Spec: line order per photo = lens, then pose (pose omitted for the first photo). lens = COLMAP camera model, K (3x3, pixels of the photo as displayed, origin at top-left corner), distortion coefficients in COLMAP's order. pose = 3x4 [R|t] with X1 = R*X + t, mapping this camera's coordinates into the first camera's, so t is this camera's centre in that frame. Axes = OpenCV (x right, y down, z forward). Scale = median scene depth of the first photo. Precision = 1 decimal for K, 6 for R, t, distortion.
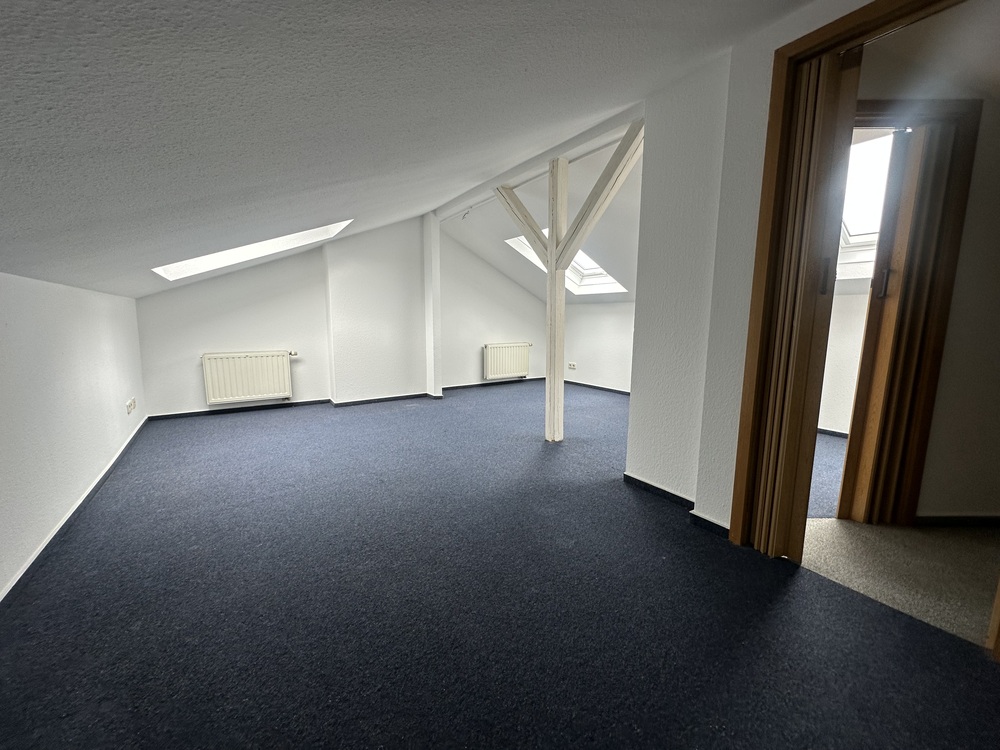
lens RADIAL K [[398.0, 0, 498.9], [0, 398.0, 376.8], [0, 0, 1]] dist [-0.002511, 0.000140]
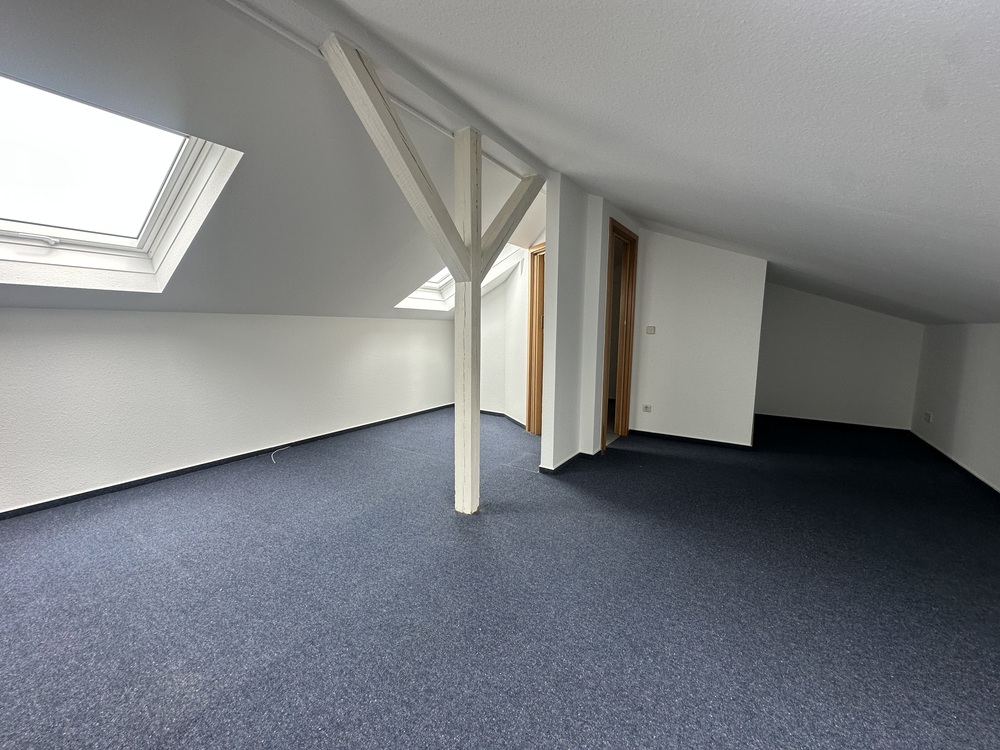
lens RADIAL K [[398.0, 0, 499.9], [0, 398.0, 380.6], [0, 0, 1]] dist [-0.002511, 0.000140]
pose [[-0.400962, -0.126162, 0.907366, -0.687931], [0.119920, 0.974720, 0.188520, -0.273219], [-0.908212, 0.184401, -0.375696, 1.527163]]
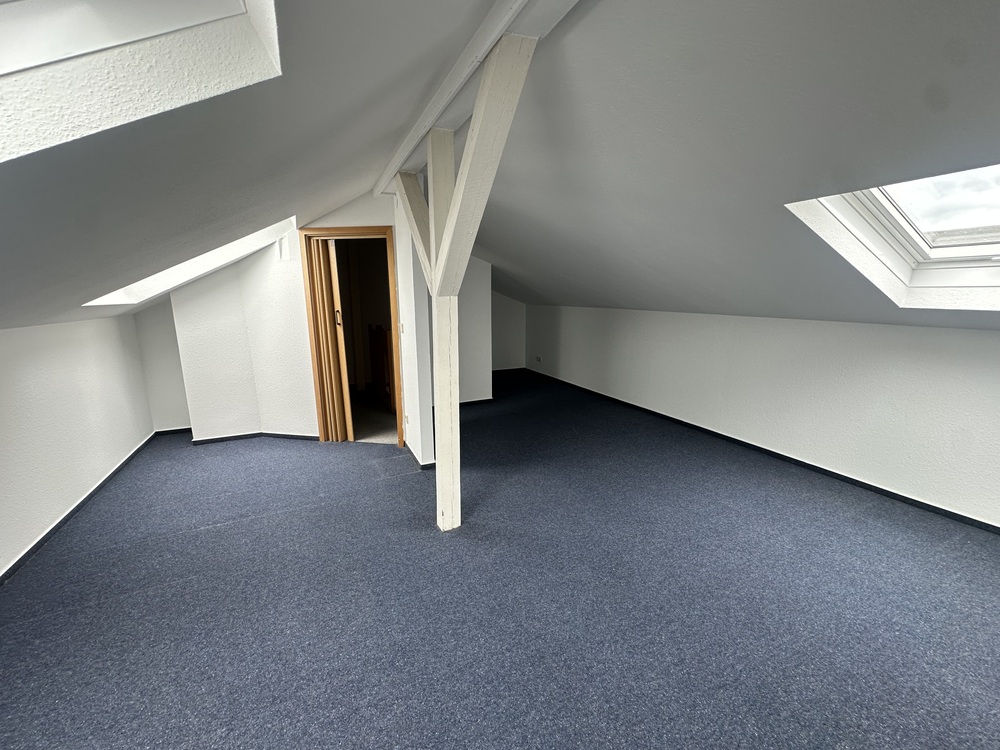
lens RADIAL K [[398.0, 0, 504.2], [0, 398.0, 371.8], [0, 0, 1]] dist [-0.002511, 0.000140]
pose [[-0.992170, -0.022396, 0.122869, -0.060757], [0.019200, 0.944744, 0.327246, -0.449015], [-0.123409, 0.327043, -0.936917, 2.047296]]
